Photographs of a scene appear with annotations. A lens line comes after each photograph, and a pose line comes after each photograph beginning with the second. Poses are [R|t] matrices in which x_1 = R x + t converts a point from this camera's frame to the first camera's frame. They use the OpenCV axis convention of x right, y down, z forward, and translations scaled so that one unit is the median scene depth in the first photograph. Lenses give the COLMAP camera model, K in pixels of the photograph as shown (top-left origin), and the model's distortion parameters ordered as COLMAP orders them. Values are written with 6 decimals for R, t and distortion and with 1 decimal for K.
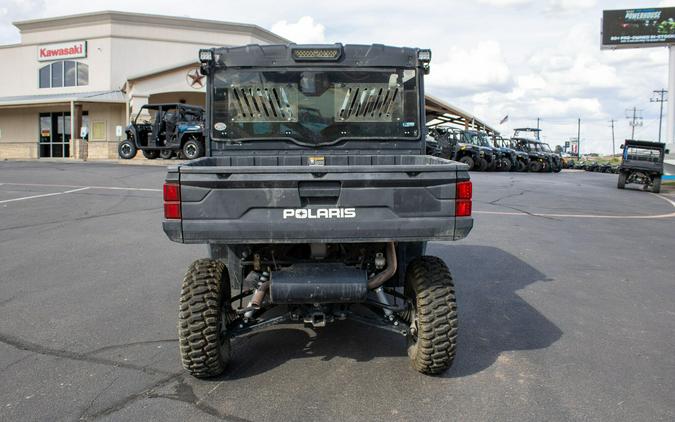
lens RADIAL K [[598.5, 0, 337.5], [0, 598.5, 211.0], [0, 0, 1]] dist [-0.082305, 0.001676]
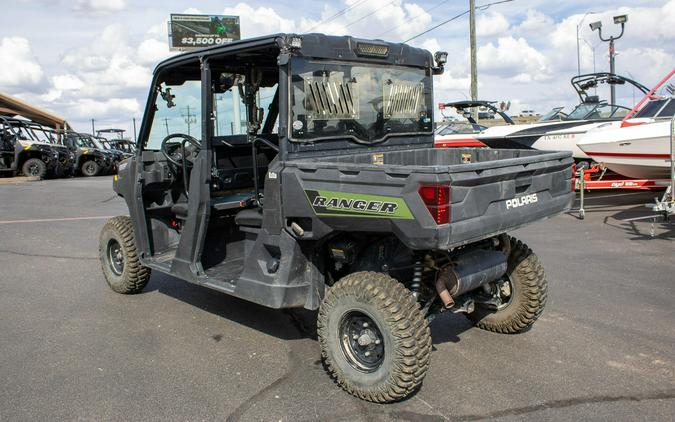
lens RADIAL K [[598.5, 0, 337.5], [0, 598.5, 211.0], [0, 0, 1]] dist [-0.082305, 0.001676]
pose [[0.727279, -0.117455, 0.676217, -0.771841], [0.118166, 0.991964, 0.045210, -0.051071], [-0.676093, 0.047026, 0.735314, 0.330996]]
